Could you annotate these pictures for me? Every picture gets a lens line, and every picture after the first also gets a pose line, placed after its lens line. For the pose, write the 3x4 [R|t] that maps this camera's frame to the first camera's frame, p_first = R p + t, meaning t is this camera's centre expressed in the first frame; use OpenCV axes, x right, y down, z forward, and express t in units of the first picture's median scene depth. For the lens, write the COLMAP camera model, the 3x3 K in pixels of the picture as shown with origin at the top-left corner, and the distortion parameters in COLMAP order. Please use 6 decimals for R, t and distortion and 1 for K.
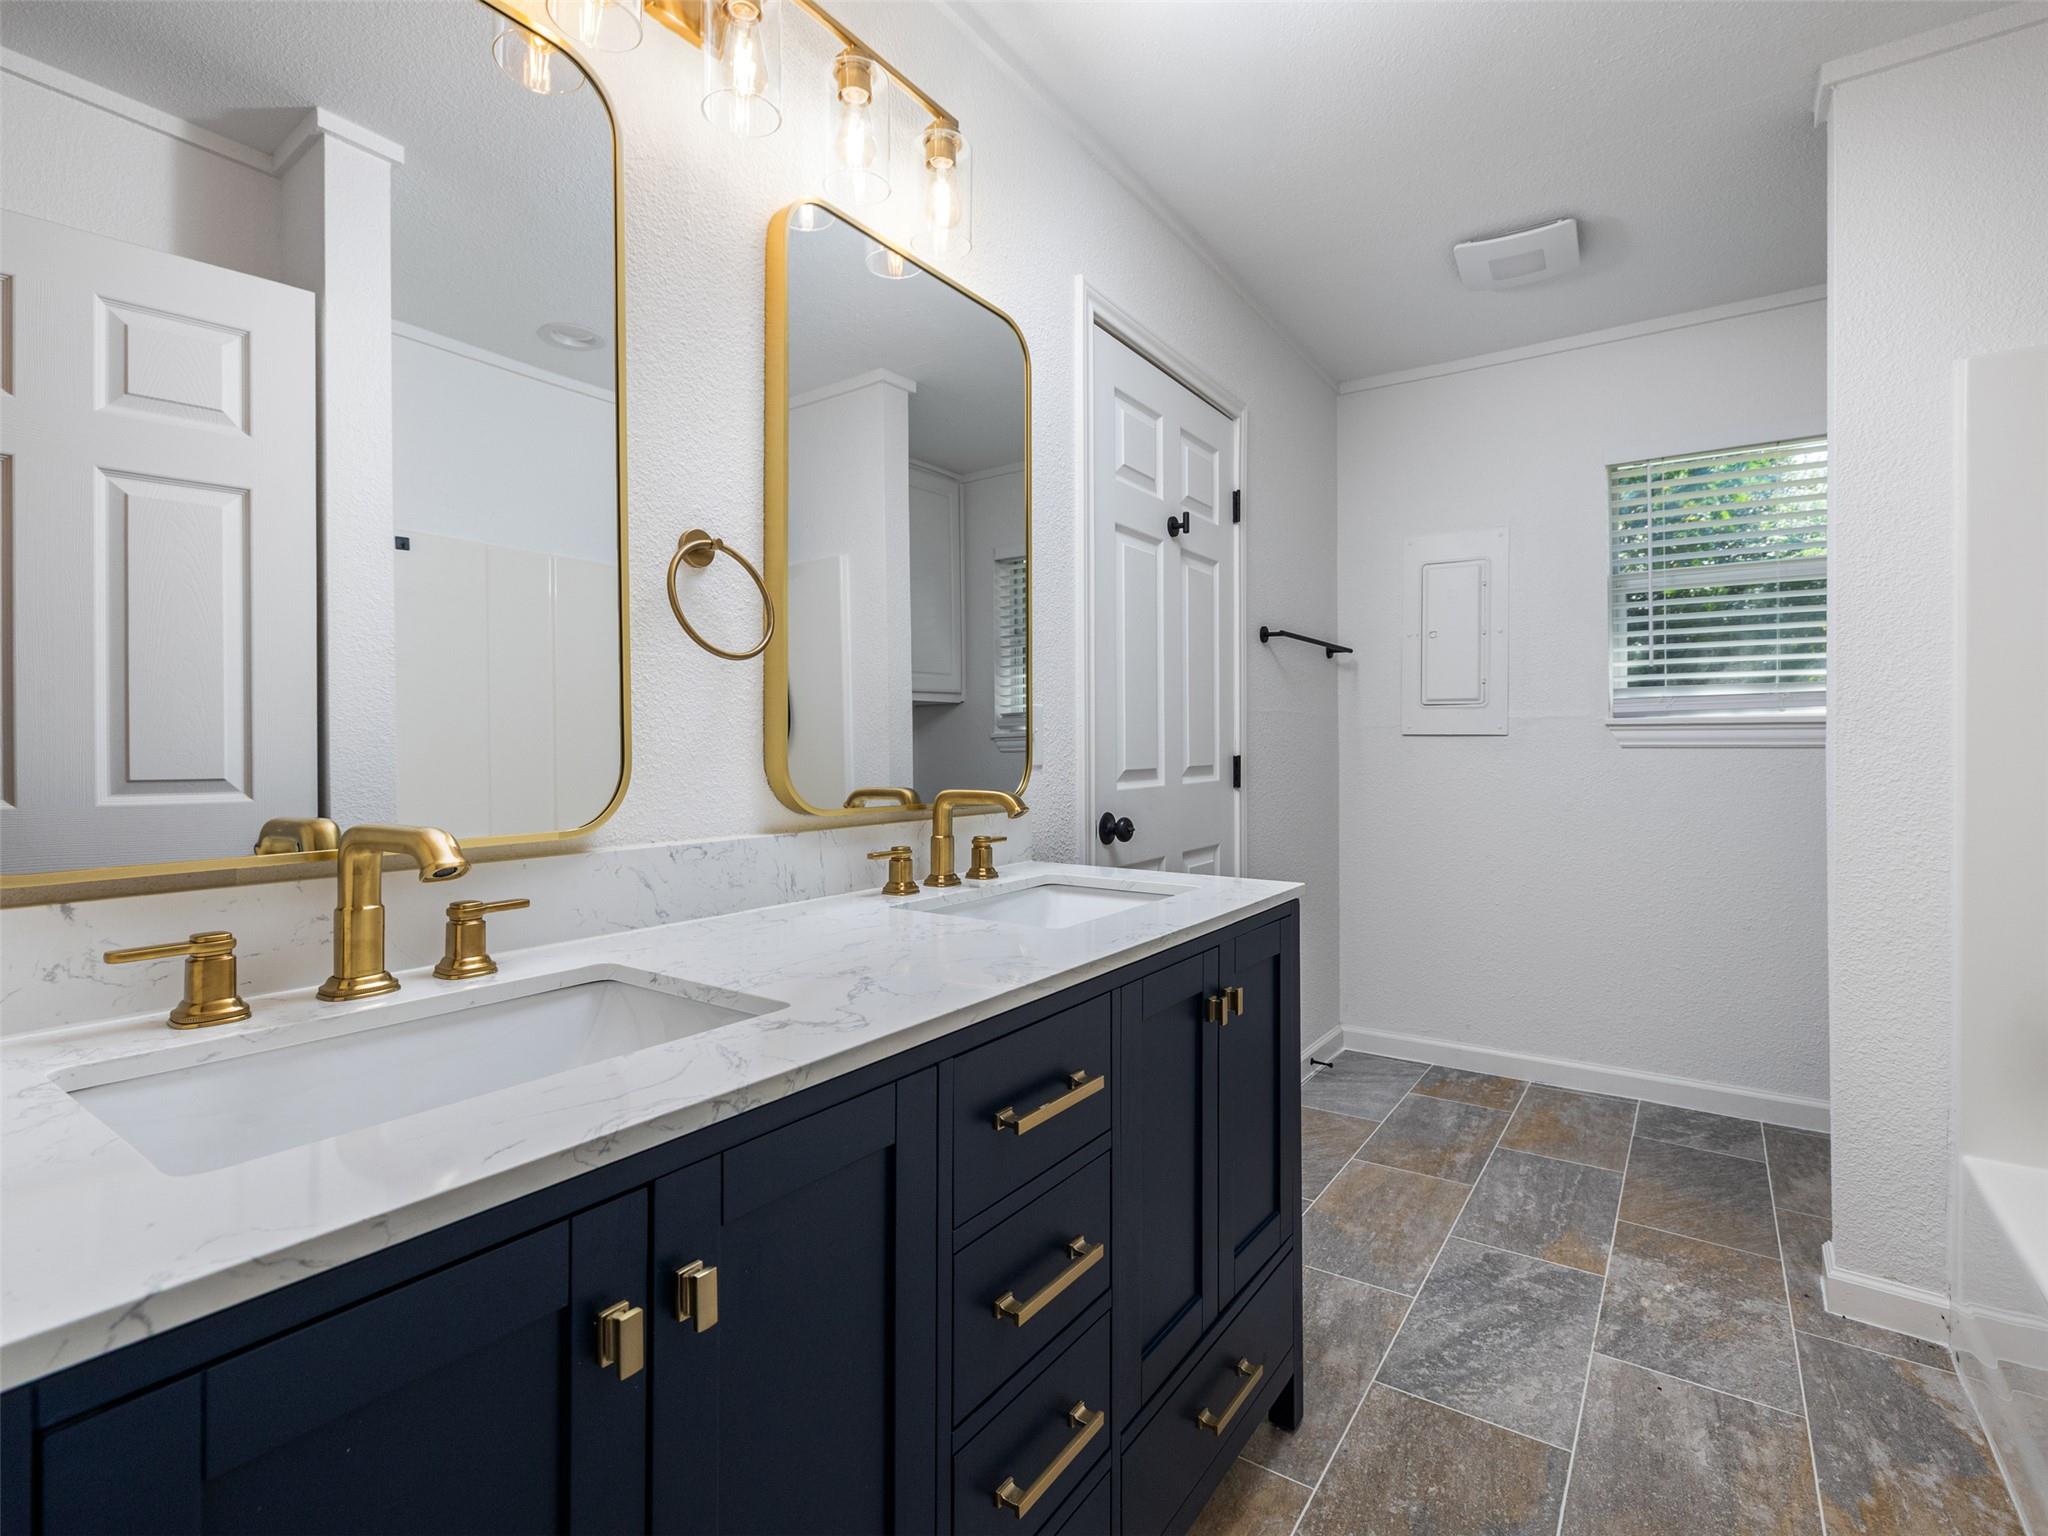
lens RADIAL K [[983.4, 0, 1023.6], [0, 983.4, 754.4], [0, 0, 1]] dist [0.000238, -0.000032]
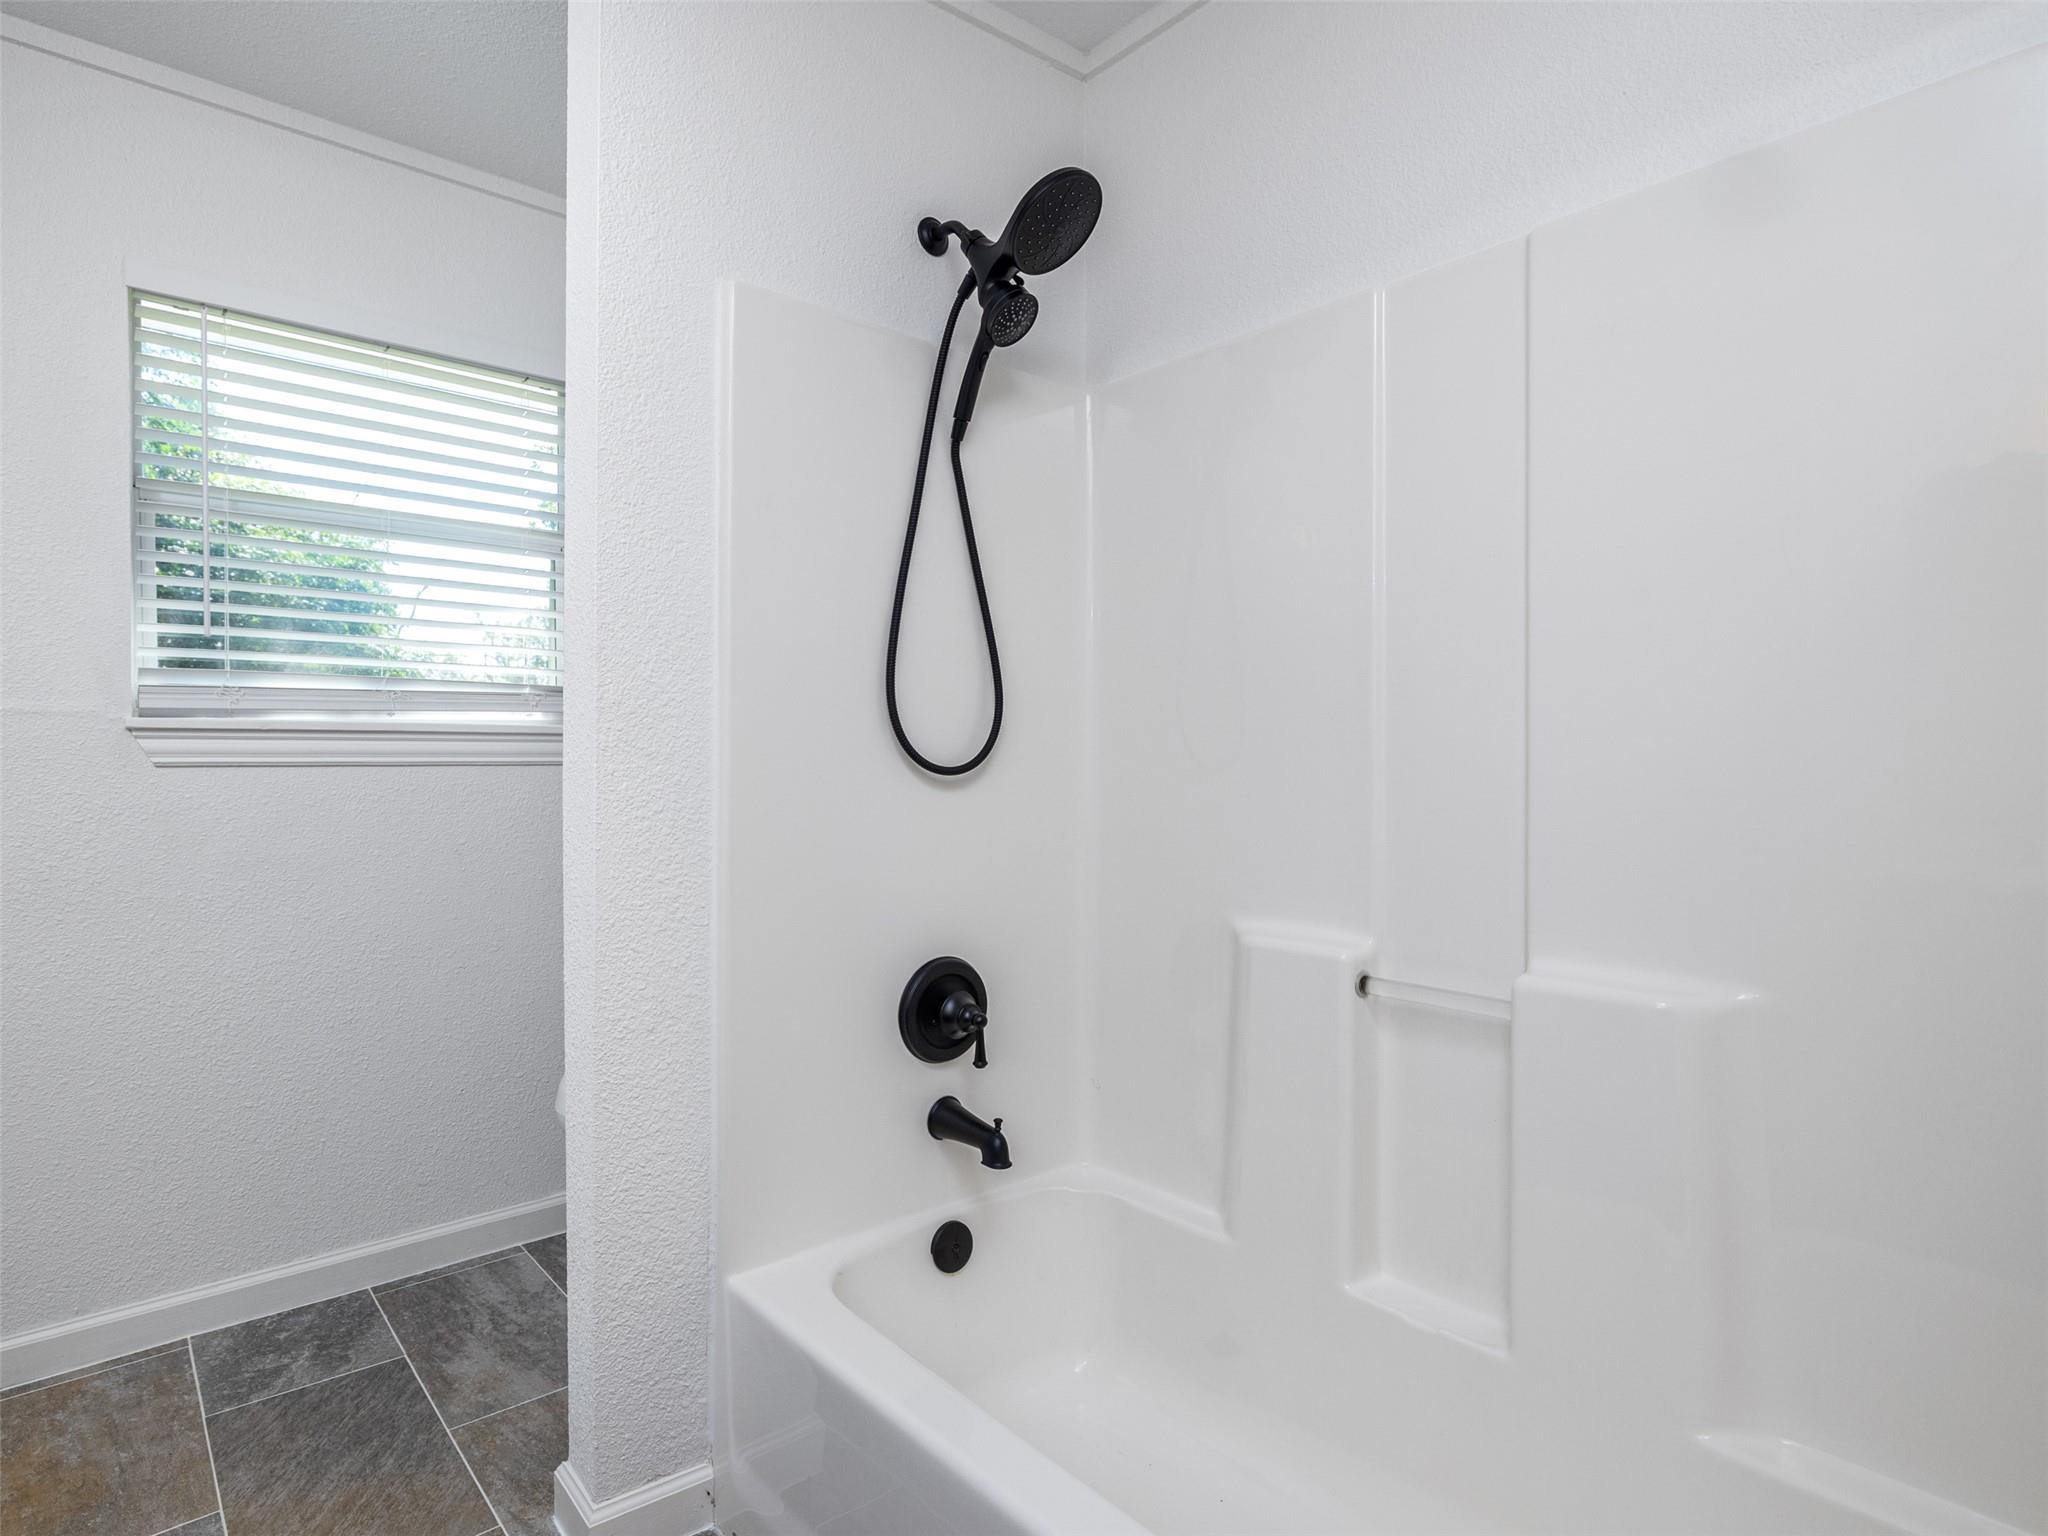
lens RADIAL K [[1091.7, 0, 1031.9], [0, 1091.7, 763.2], [0, 0, 1]] dist [-0.004663, 0.001534]
pose [[0.240295, -0.001123, 0.970699, 0.093628], [0.006206, 0.999981, -0.000380, -0.005336], [-0.970680, 0.006116, 0.240297, 0.328820]]
